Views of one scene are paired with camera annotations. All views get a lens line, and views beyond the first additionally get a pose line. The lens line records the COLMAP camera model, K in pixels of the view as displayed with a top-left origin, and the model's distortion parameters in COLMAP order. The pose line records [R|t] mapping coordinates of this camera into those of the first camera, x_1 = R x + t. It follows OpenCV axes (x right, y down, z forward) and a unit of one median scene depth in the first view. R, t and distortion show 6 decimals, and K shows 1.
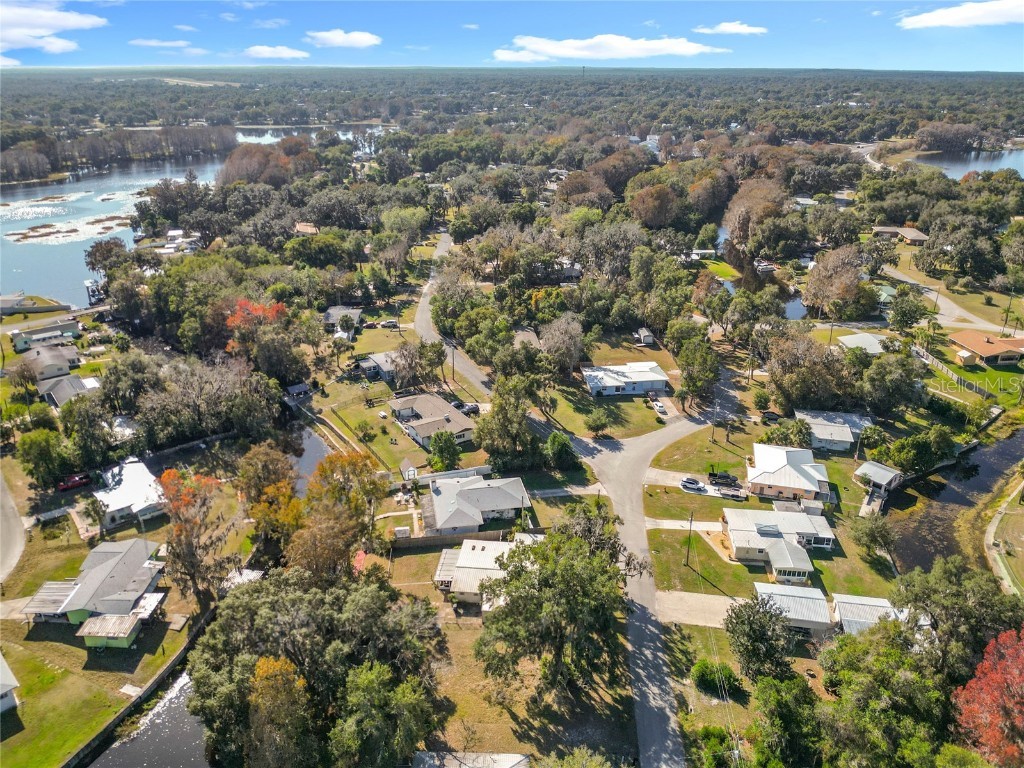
lens RADIAL K [[737.3, 0, 506.8], [0, 737.3, 385.6], [0, 0, 1]] dist [0.055368, -0.107528]
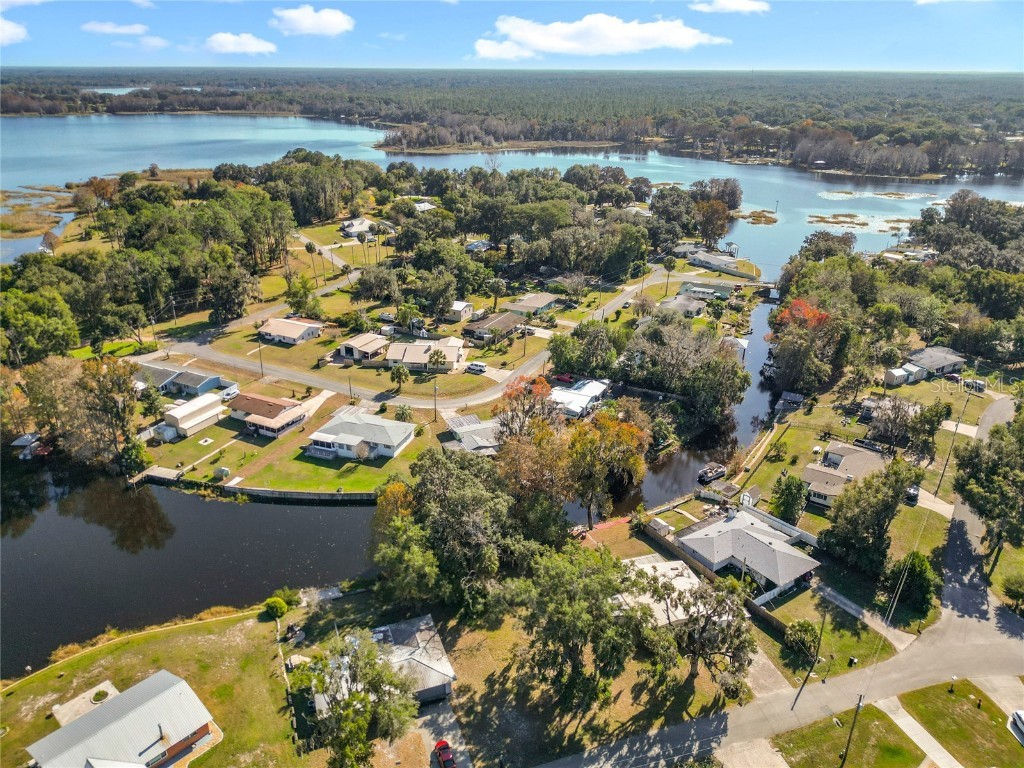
lens RADIAL K [[731.1, 0, 506.5], [0, 731.1, 400.7], [0, 0, 1]] dist [0.048721, -0.071328]
pose [[0.399206, 0.381103, -0.833903, 0.454346], [-0.368803, 0.899441, 0.234502, -0.094963], [0.839416, 0.213931, 0.499614, 0.226037]]
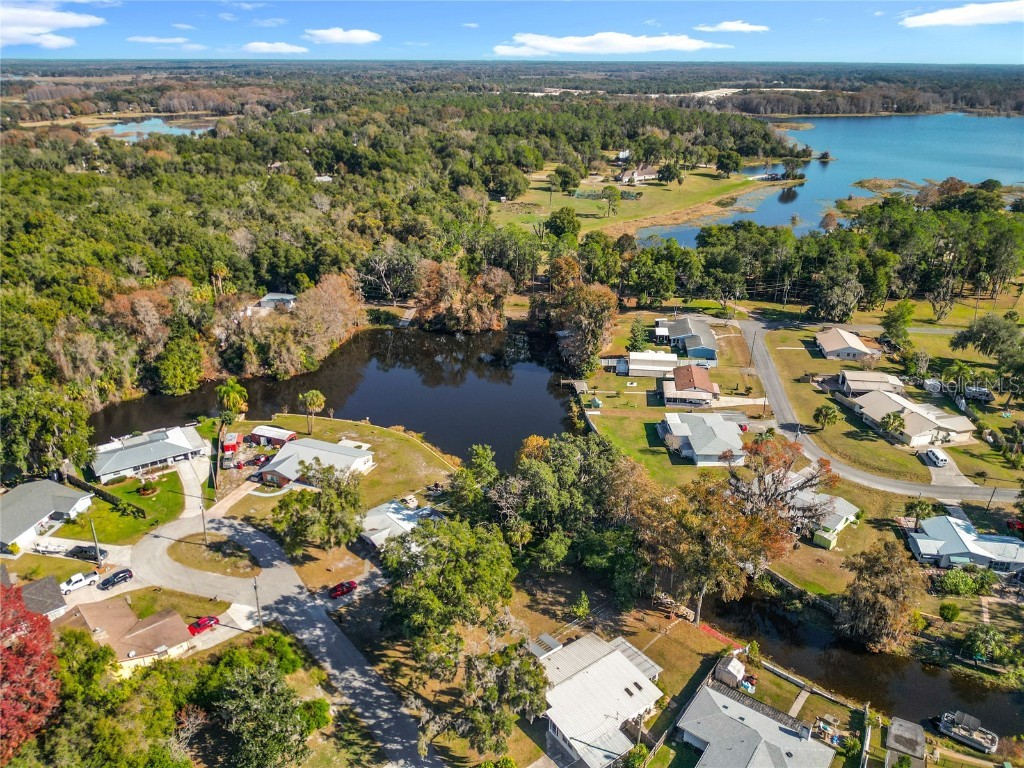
lens RADIAL K [[731.1, 0, 506.5], [0, 731.1, 400.7], [0, 0, 1]] dist [0.048721, -0.071328]
pose [[-0.737246, 0.280626, -0.614587, 0.349741], [-0.274295, 0.706996, 0.651858, -0.358644], [0.617439, 0.649158, -0.444256, 0.829431]]
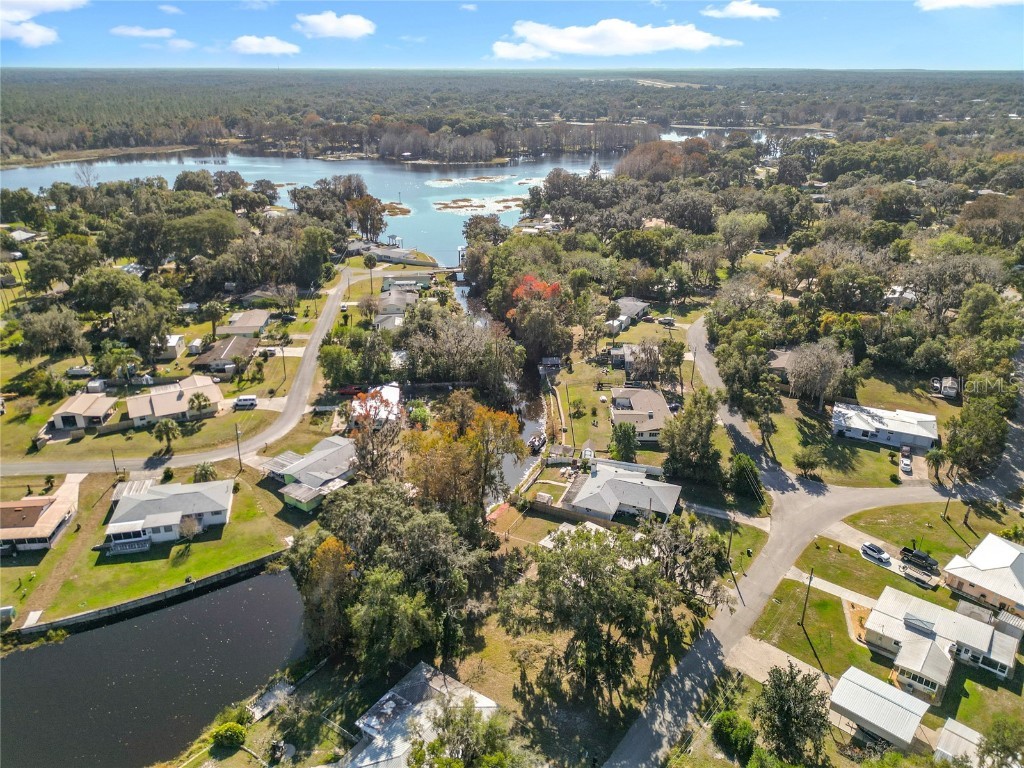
lens RADIAL K [[725.8, 0, 507.8], [0, 725.8, 393.3], [0, 0, 1]] dist [0.053944, -0.070146]
pose [[0.838396, 0.223769, -0.497010, 0.253447], [-0.218327, 0.973366, 0.069946, -0.012234], [0.499424, 0.049868, 0.864921, 0.034355]]
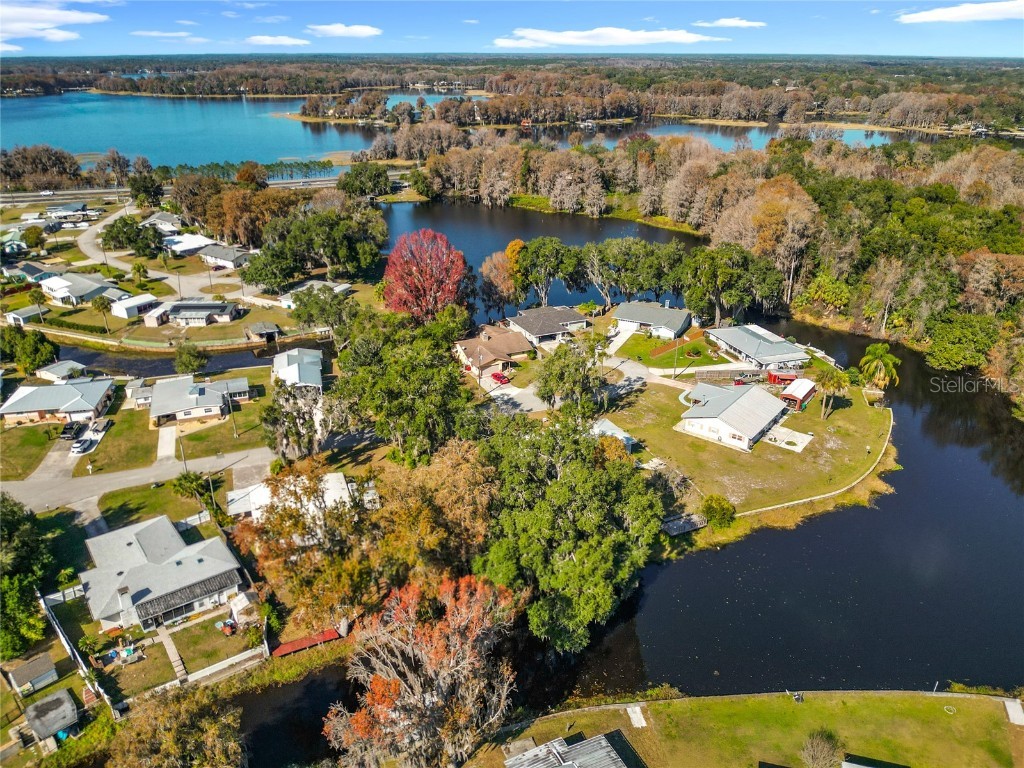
lens RADIAL K [[745.8, 0, 505.0], [0, 745.8, 384.1], [0, 0, 1]] dist [0.001150, -0.033647]
pose [[-0.443312, -0.367693, 0.817482, -0.594584], [0.355856, 0.764852, 0.536998, -0.192345], [-0.822703, 0.528964, -0.208222, 0.684442]]
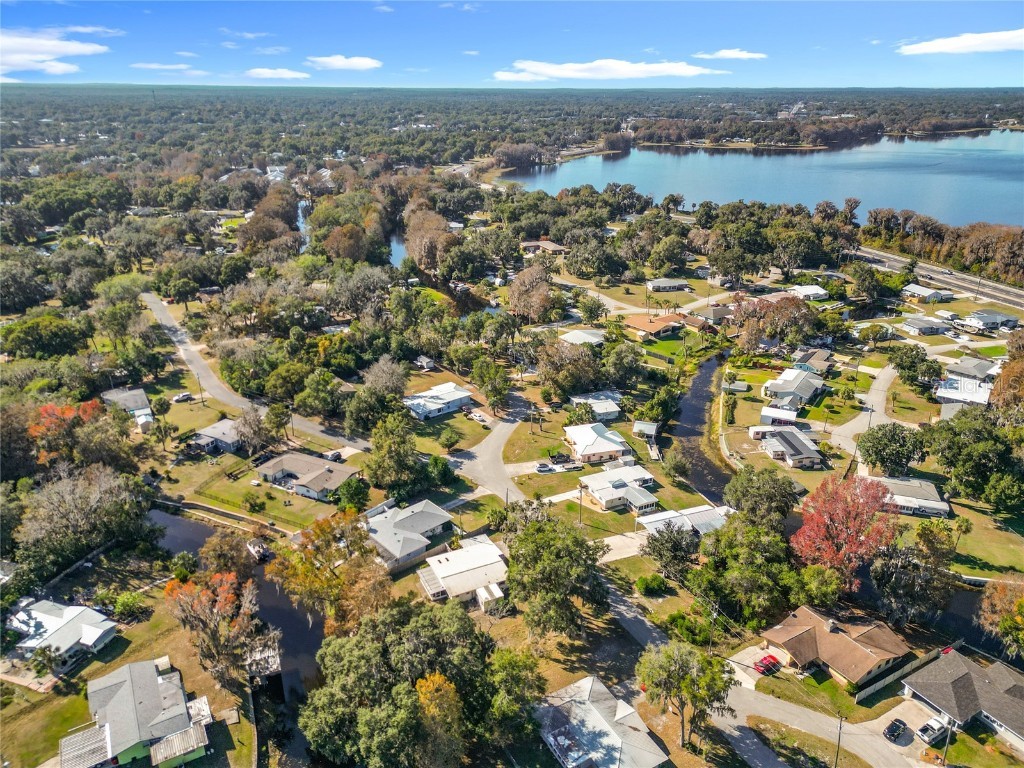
lens RADIAL K [[714.8, 0, 512.9], [0, 714.8, 384.0], [0, 0, 1]] dist [0.089277, -0.096615]
pose [[0.848703, -0.198846, 0.490064, -0.361568], [0.206067, 0.977726, 0.039846, -0.069266], [-0.487072, 0.067169, 0.870775, -0.084668]]
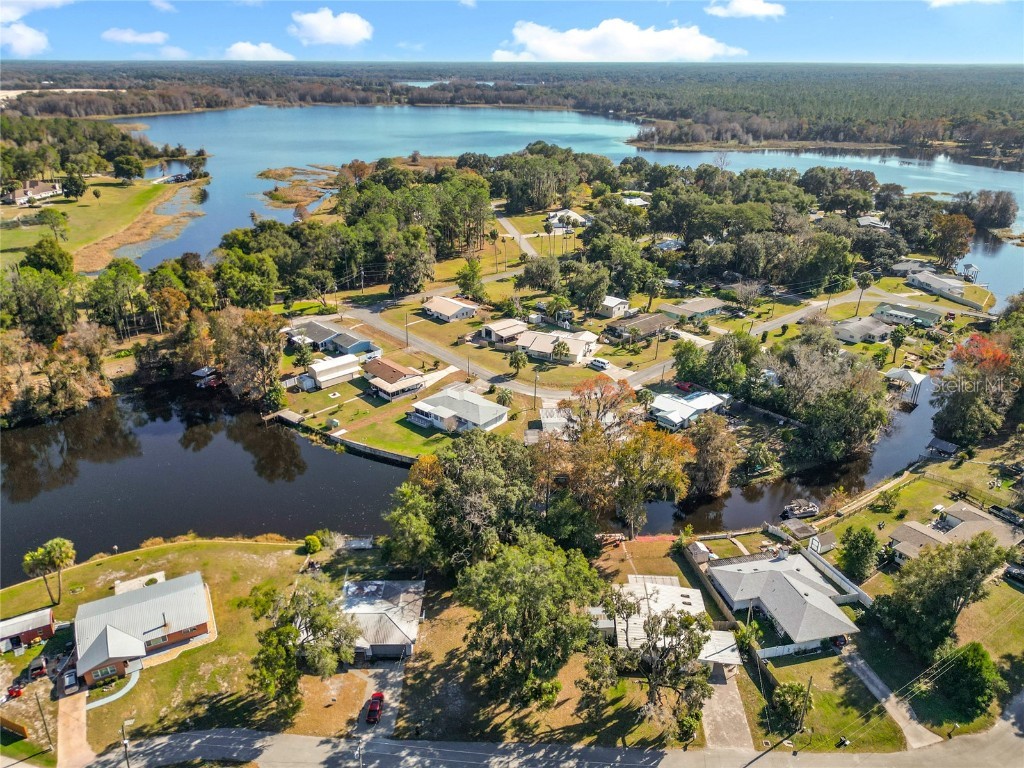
lens RADIAL K [[734.9, 0, 504.9], [0, 734.9, 380.9], [0, 0, 1]] dist [0.038863, -0.045832]
pose [[0.045393, 0.397553, -0.916456, 0.523011], [-0.399688, 0.848000, 0.348060, -0.180874], [0.915526, 0.350497, 0.197390, 0.409524]]
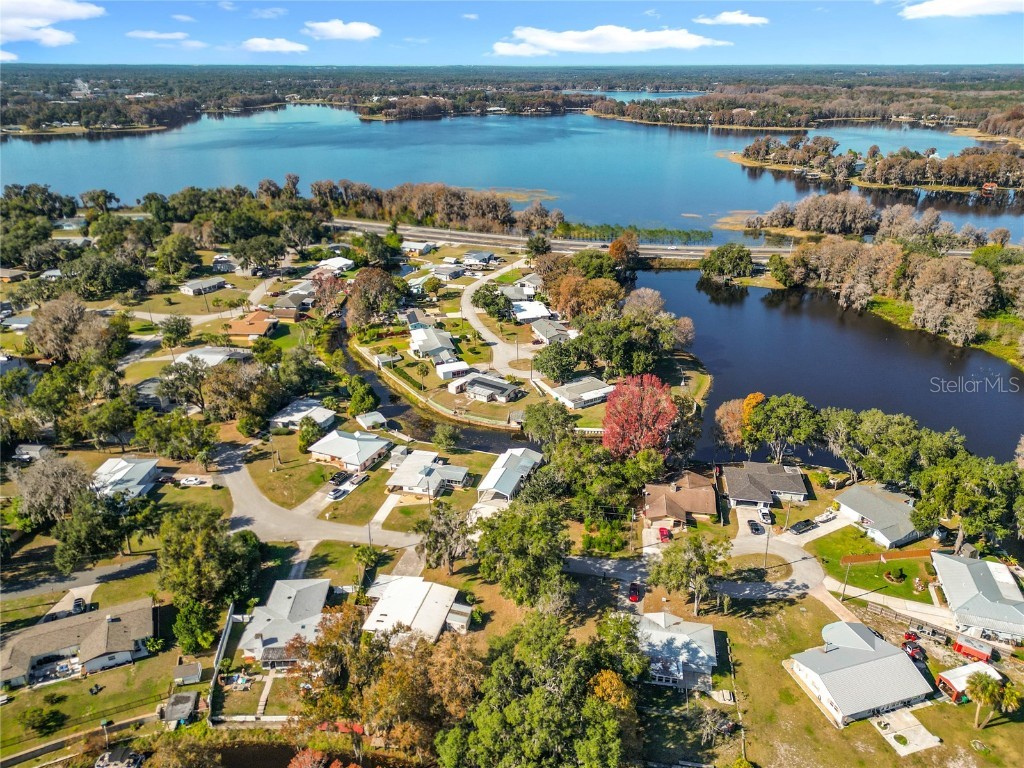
lens RADIAL K [[714.8, 0, 512.9], [0, 714.8, 384.0], [0, 0, 1]] dist [0.089277, -0.096615]
pose [[0.139945, -0.400187, 0.905685, -0.639709], [0.392271, 0.862252, 0.320383, -0.258530], [-0.909142, 0.310438, 0.277650, 0.337177]]
